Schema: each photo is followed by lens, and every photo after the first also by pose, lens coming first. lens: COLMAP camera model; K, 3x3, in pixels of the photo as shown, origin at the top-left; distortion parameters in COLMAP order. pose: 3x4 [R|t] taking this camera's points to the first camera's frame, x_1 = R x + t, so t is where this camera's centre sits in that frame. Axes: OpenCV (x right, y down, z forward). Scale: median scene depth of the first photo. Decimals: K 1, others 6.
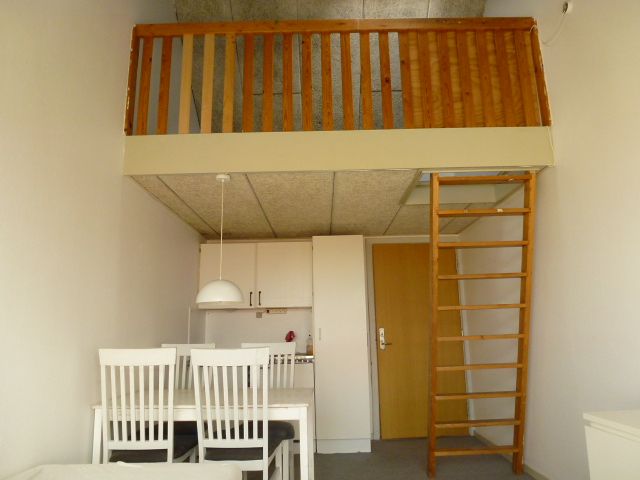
lens RADIAL K [[457.5, 0, 321.7], [0, 457.5, 239.9], [0, 0, 1]] dist [-0.036191, -0.003826]
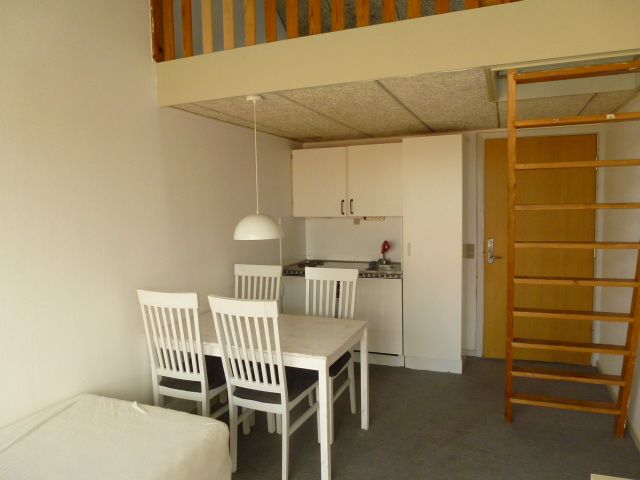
lens RADIAL K [[457.5, 0, 319.1], [0, 457.5, 238.8], [0, 0, 1]] dist [-0.036191, -0.003826]
pose [[0.926732, 0.030280, -0.374502, 0.244275], [0.076899, 0.960361, 0.267943, -0.103124], [0.367770, -0.277110, 0.887668, 0.181650]]
